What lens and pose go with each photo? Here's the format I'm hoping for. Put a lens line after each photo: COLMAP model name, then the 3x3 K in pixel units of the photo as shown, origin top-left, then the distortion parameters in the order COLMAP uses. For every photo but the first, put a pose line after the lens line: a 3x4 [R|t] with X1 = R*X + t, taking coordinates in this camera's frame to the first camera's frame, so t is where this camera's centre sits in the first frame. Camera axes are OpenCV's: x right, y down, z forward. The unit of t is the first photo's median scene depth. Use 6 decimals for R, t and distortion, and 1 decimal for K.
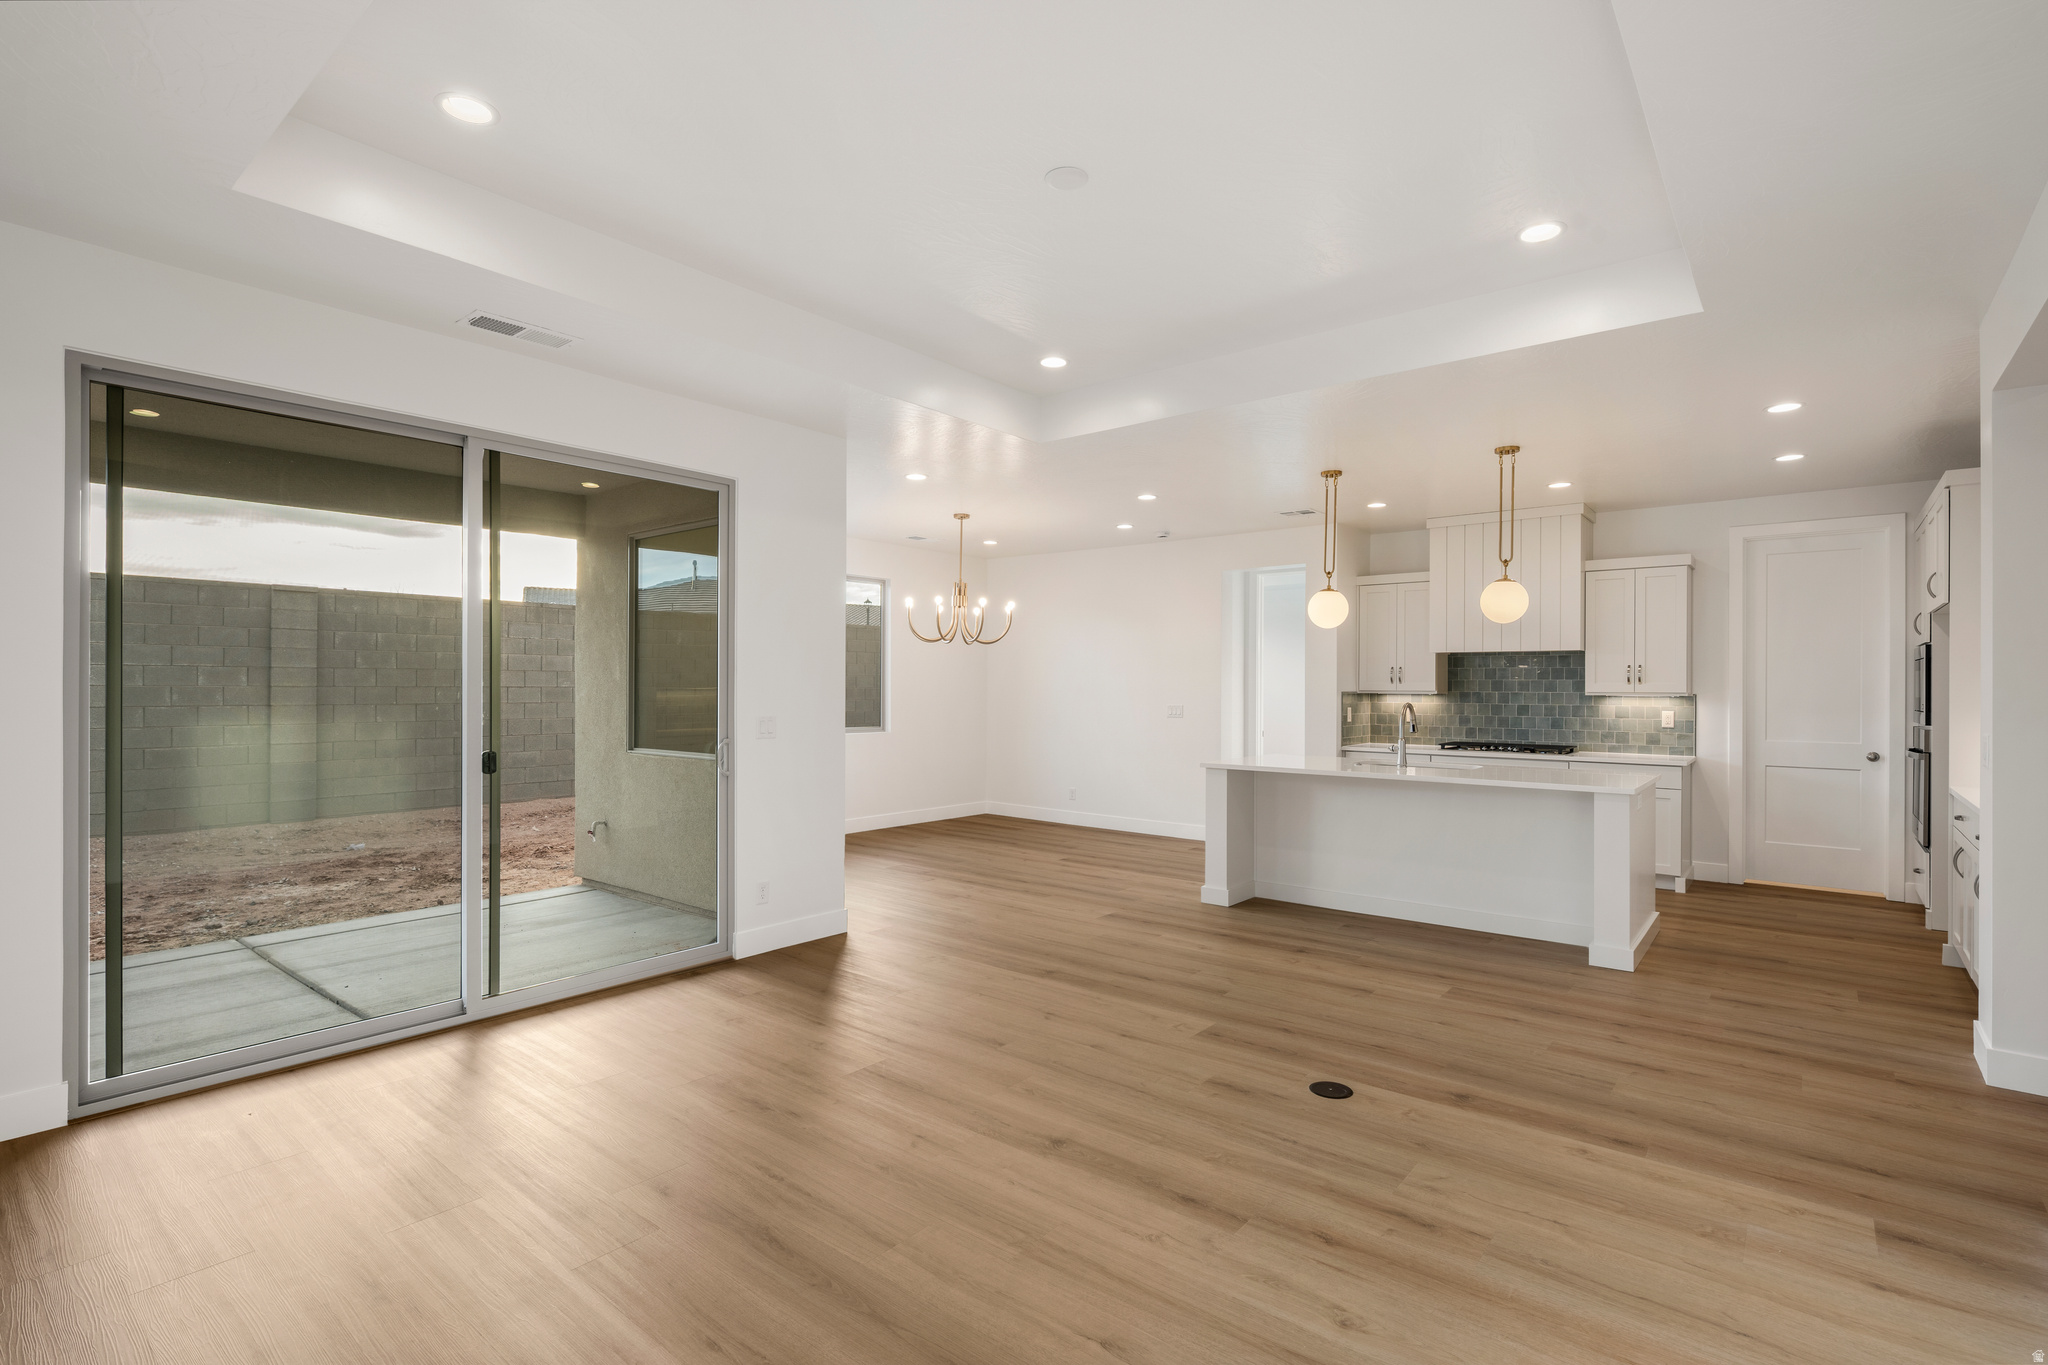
lens RADIAL K [[966.7, 0, 1017.1], [0, 966.7, 684.6], [0, 0, 1]] dist [-0.000533, 0.000099]
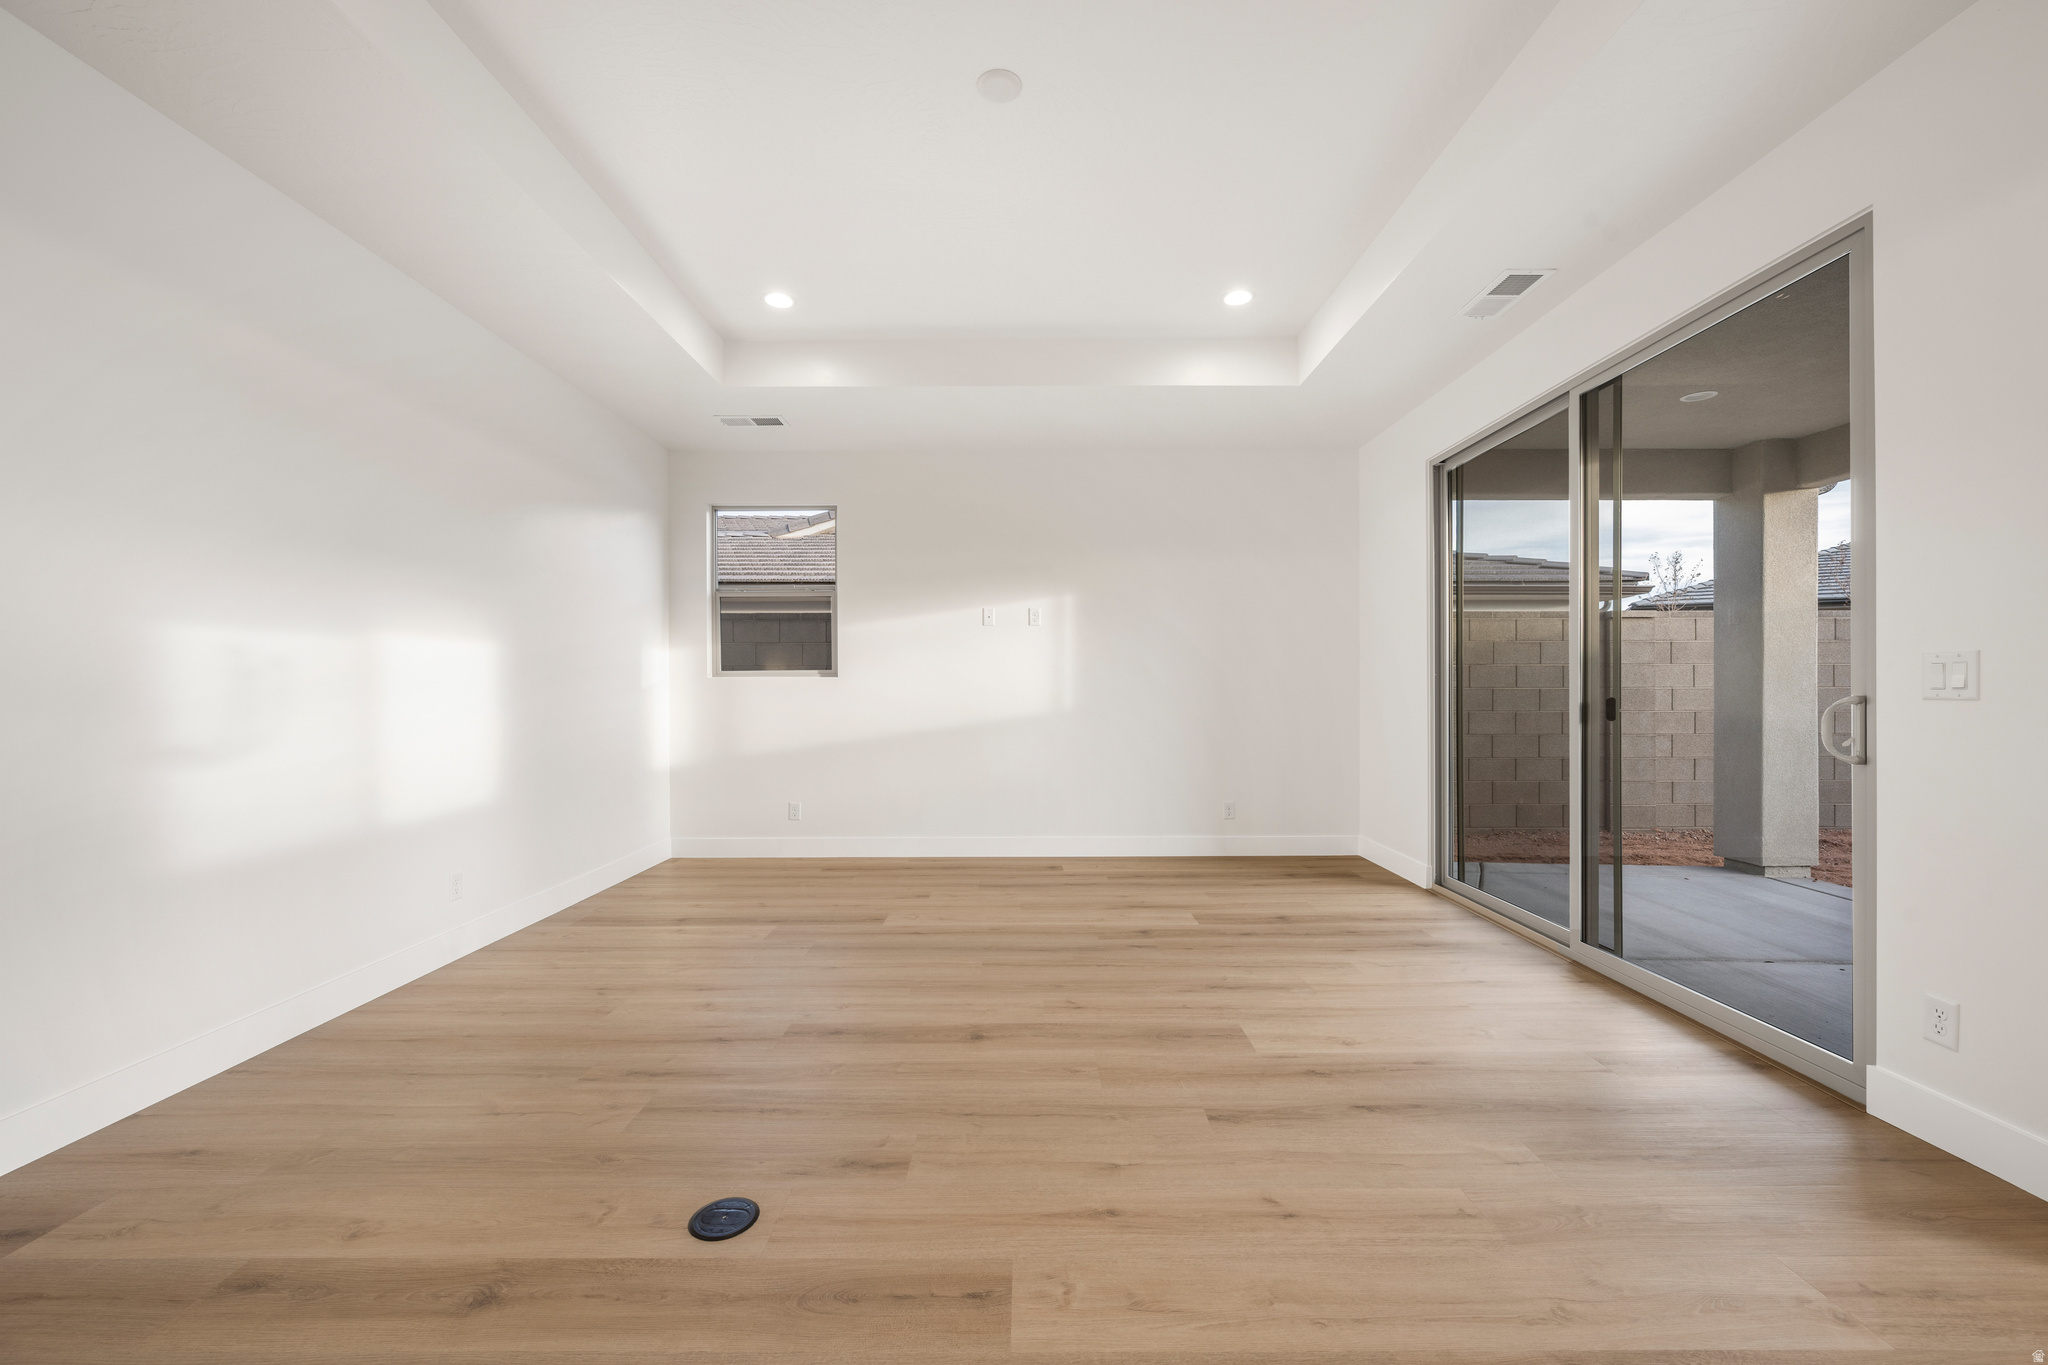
lens RADIAL K [[805.8, 0, 1029.0], [0, 805.8, 694.0], [0, 0, 1]] dist [-0.001512, -0.000420]
pose [[-0.767337, 0.000948, -0.641243, 0.236996], [-0.000167, 0.999999, 0.001677, 0.037045], [0.641244, 0.001394, -0.767336, 0.713226]]
